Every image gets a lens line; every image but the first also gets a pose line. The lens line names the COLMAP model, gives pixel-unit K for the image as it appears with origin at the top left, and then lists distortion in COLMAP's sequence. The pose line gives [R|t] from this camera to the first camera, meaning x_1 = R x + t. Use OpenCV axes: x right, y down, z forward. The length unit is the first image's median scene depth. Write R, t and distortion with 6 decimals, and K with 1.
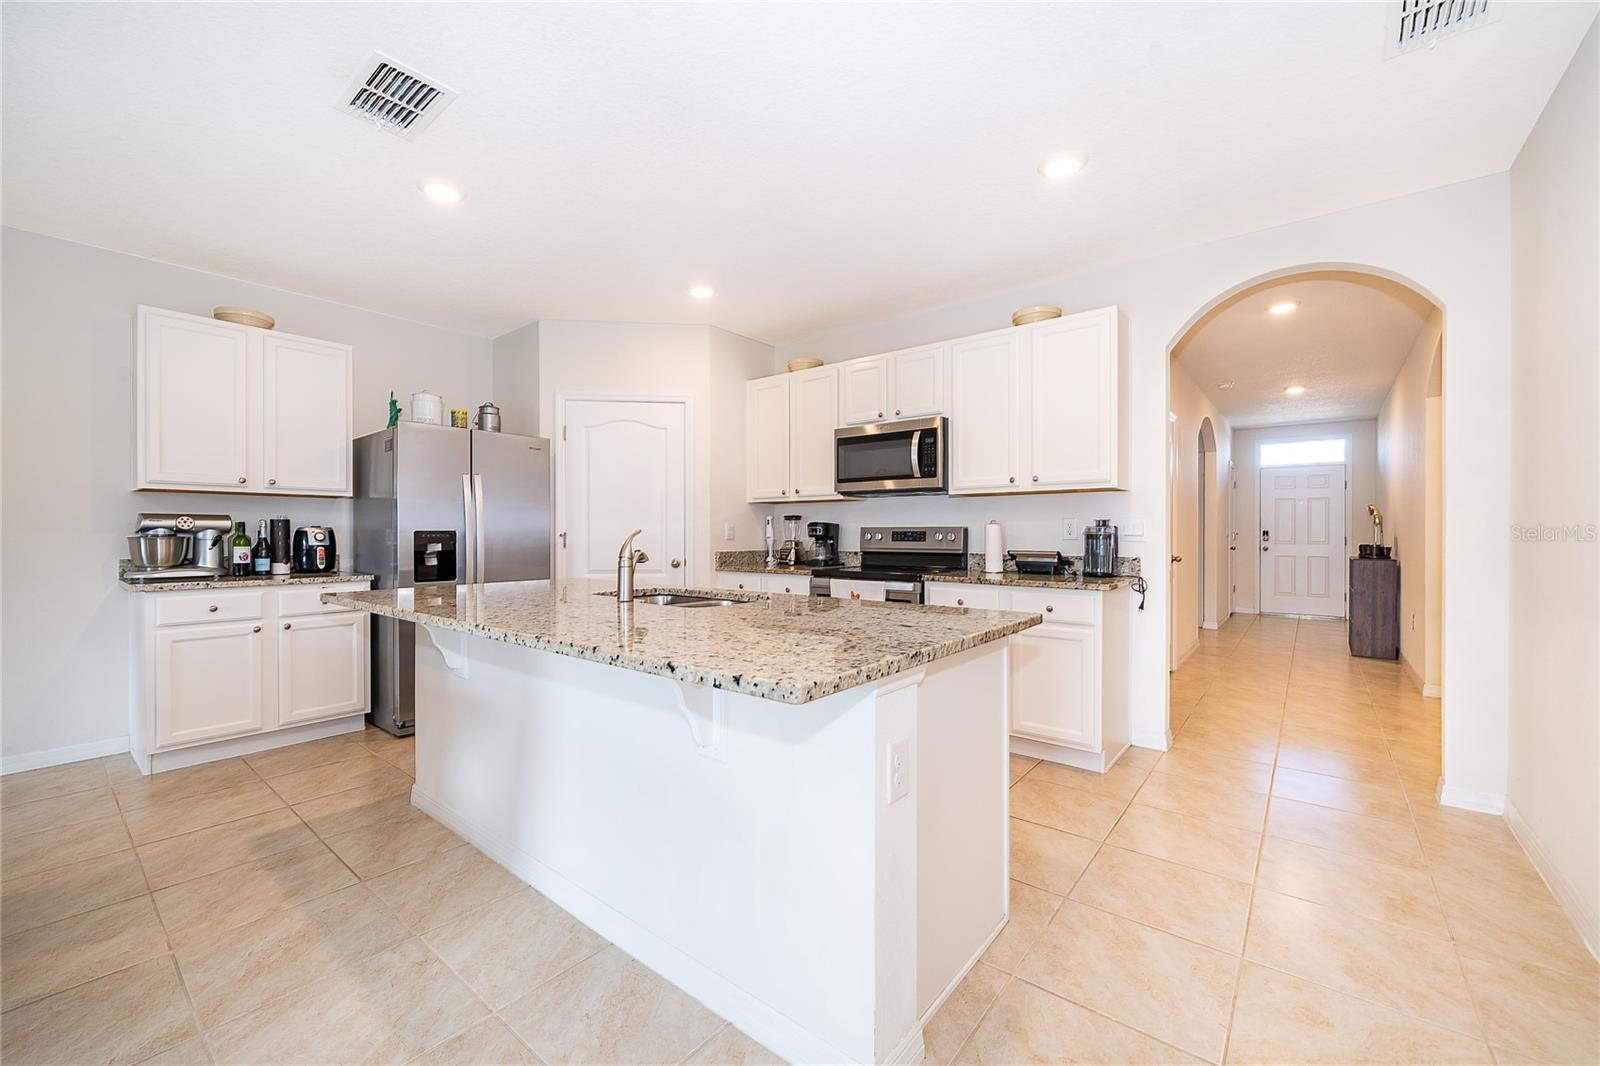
lens RADIAL K [[640.7, 0, 793.0], [0, 640.7, 533.4], [0, 0, 1]] dist [0.000568, 0.000058]
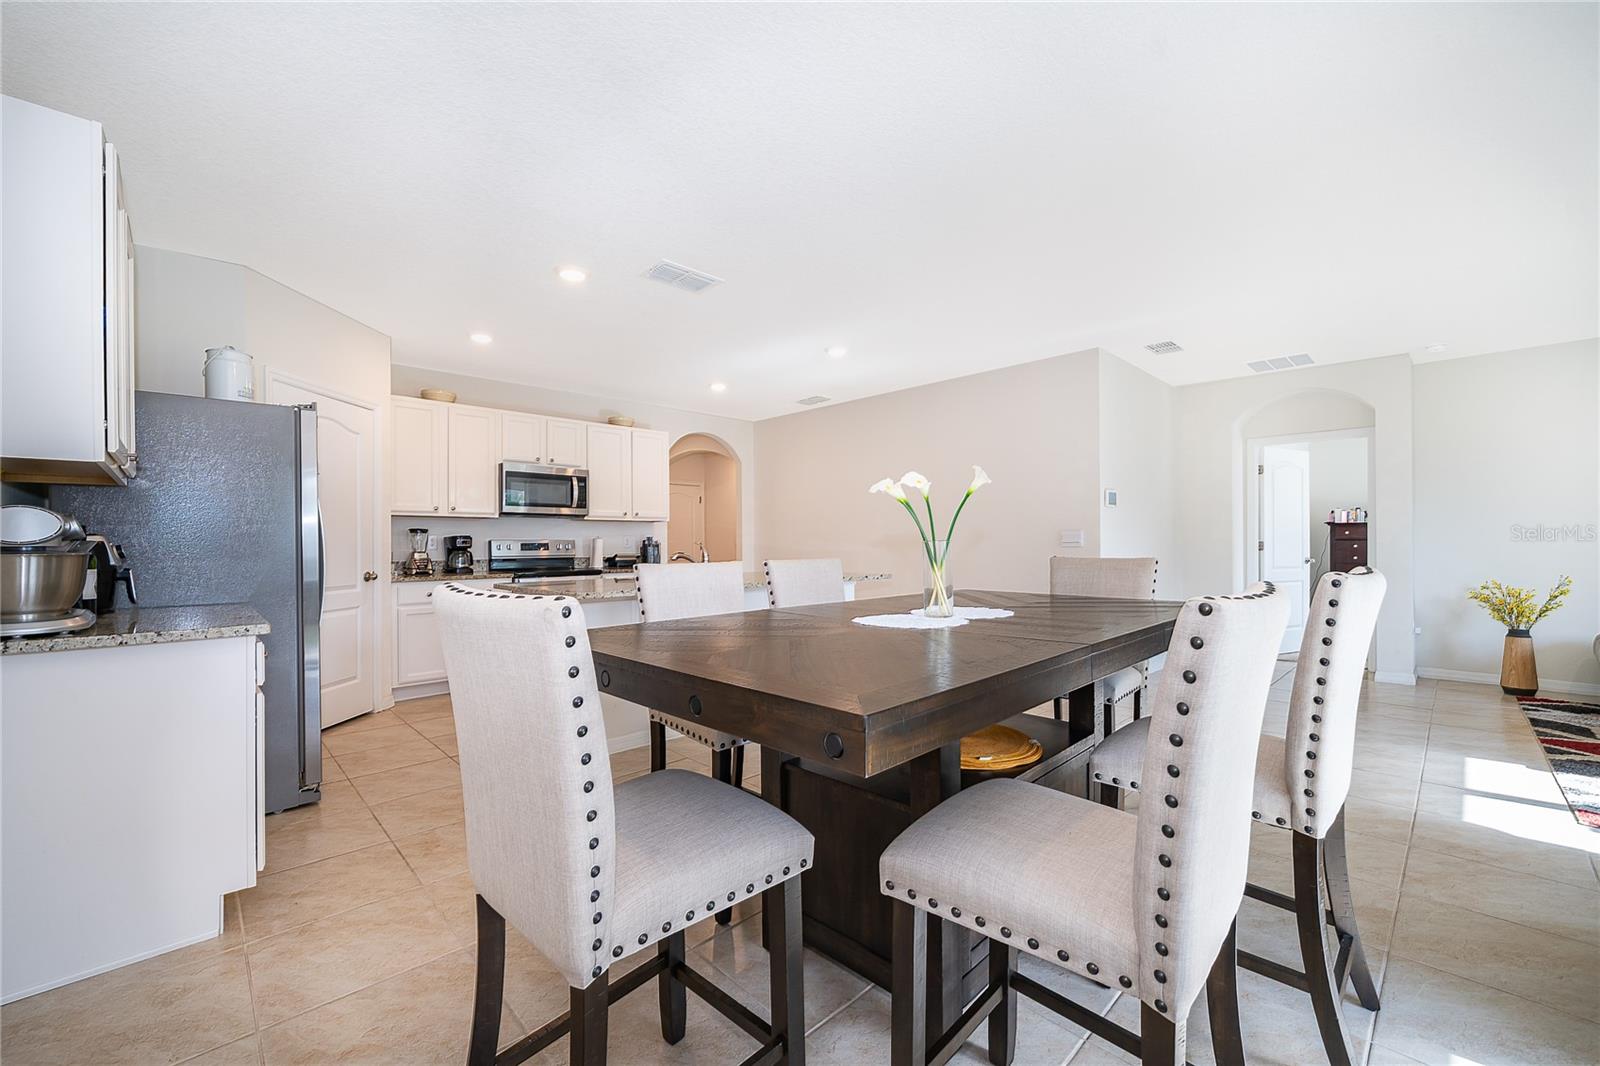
lens RADIAL K [[640.7, 0, 802.4], [0, 640.7, 542.1], [0, 0, 1]] dist [0.000568, 0.000058]
pose [[0.106982, 0.002537, 0.994258, -1.235279], [0.007629, 0.999965, -0.003373, 0.003987], [-0.994232, 0.007946, 0.106959, 0.292404]]
